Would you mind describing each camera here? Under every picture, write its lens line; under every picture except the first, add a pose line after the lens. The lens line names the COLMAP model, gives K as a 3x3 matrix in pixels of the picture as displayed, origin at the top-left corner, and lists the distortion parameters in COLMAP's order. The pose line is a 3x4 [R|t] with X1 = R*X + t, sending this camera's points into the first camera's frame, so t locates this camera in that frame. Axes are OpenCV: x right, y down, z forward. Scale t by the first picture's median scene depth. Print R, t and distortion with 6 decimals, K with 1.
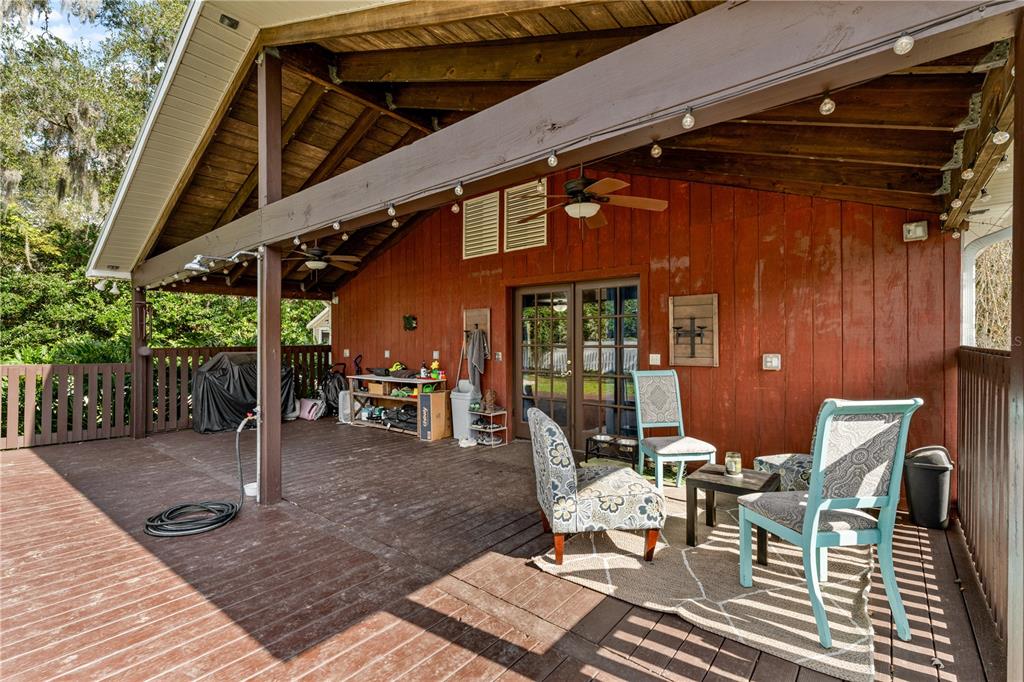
lens RADIAL K [[455.7, 0, 512.0], [0, 455.7, 341.0], [0, 0, 1]] dist [-0.000165, -0.000127]
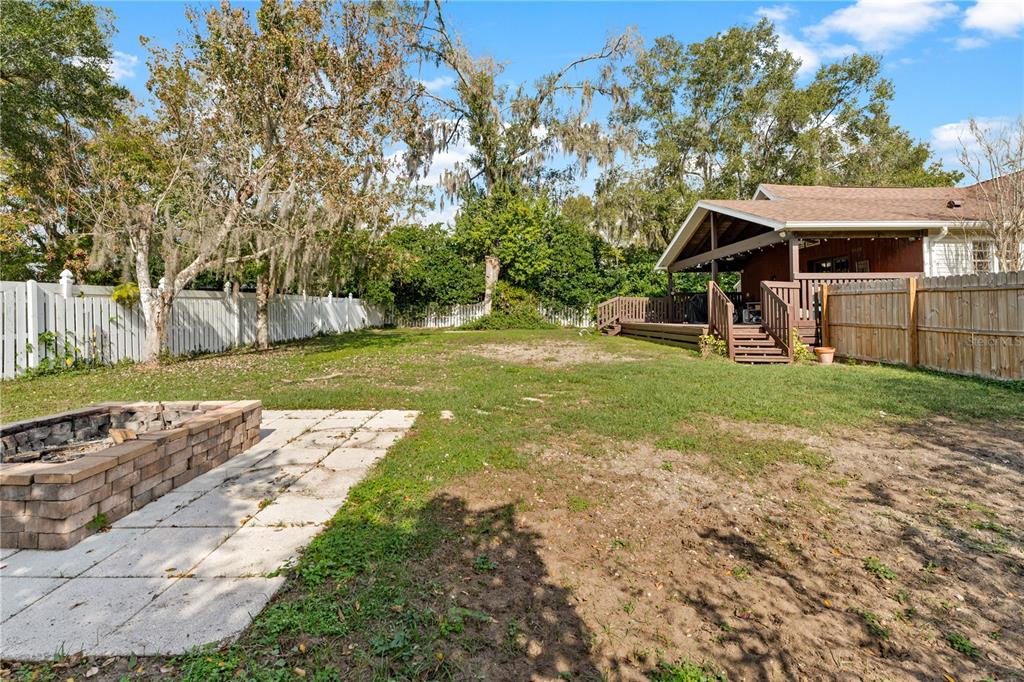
lens RADIAL K [[481.2, 0, 510.9], [0, 481.2, 286.4], [0, 0, 1]] dist [0.000862, -0.000004]
pose [[0.639205, -0.046744, -0.767614, 0.917866], [0.002902, 0.998291, -0.058375, 0.157203], [0.769031, 0.035086, 0.638248, -1.809151]]
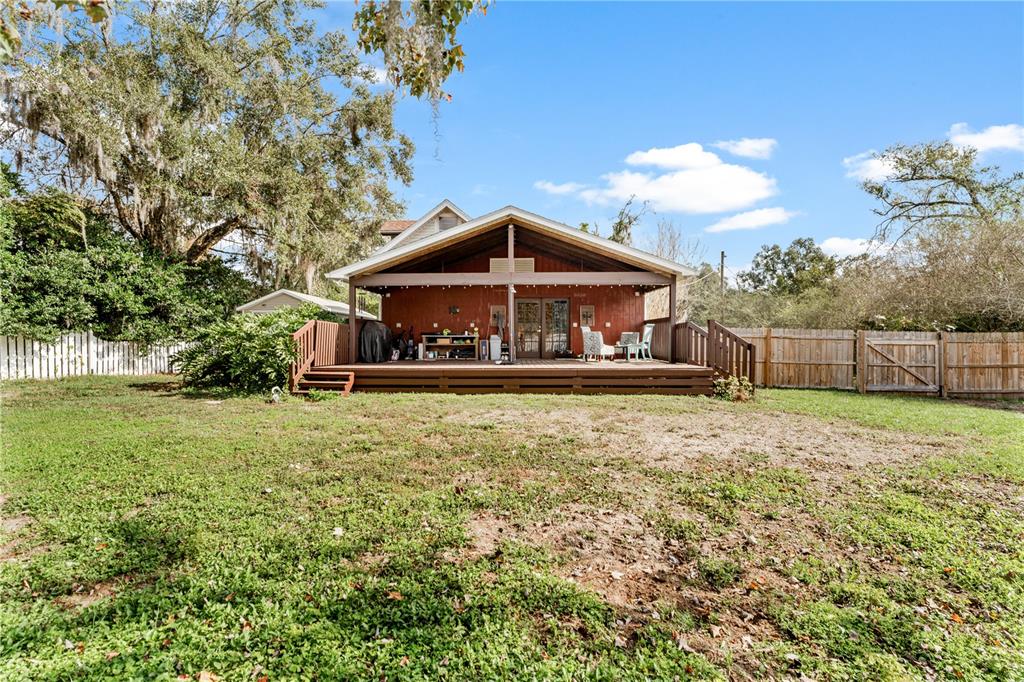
lens RADIAL K [[462.6, 0, 511.2], [0, 462.6, 334.8], [0, 0, 1]] dist [0.001357, -0.000387]
pose [[0.790394, 0.008799, 0.612536, -1.512678], [-0.003468, 0.999945, -0.009889, 0.108587], [-0.612589, 0.005692, 0.790381, -0.952716]]
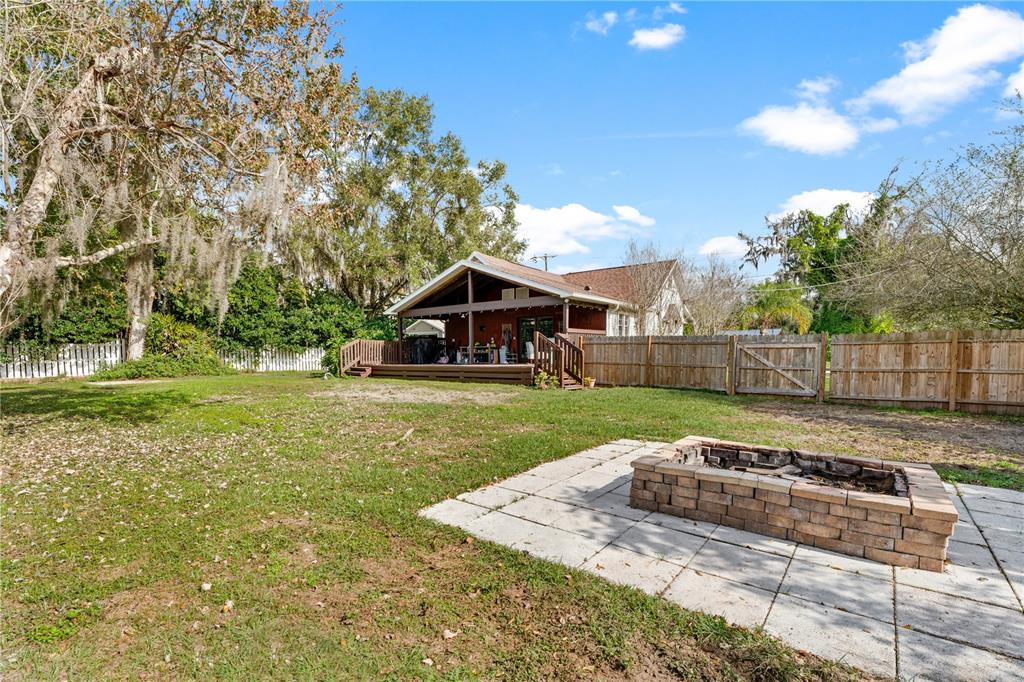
lens RADIAL K [[472.1, 0, 506.7], [0, 472.1, 368.5], [0, 0, 1]] dist [0.001071, -0.000002]
pose [[0.999362, -0.007088, 0.035015, -0.201356], [0.005950, 0.999455, 0.032485, 0.139977], [-0.035226, -0.032256, 0.998859, -2.396436]]
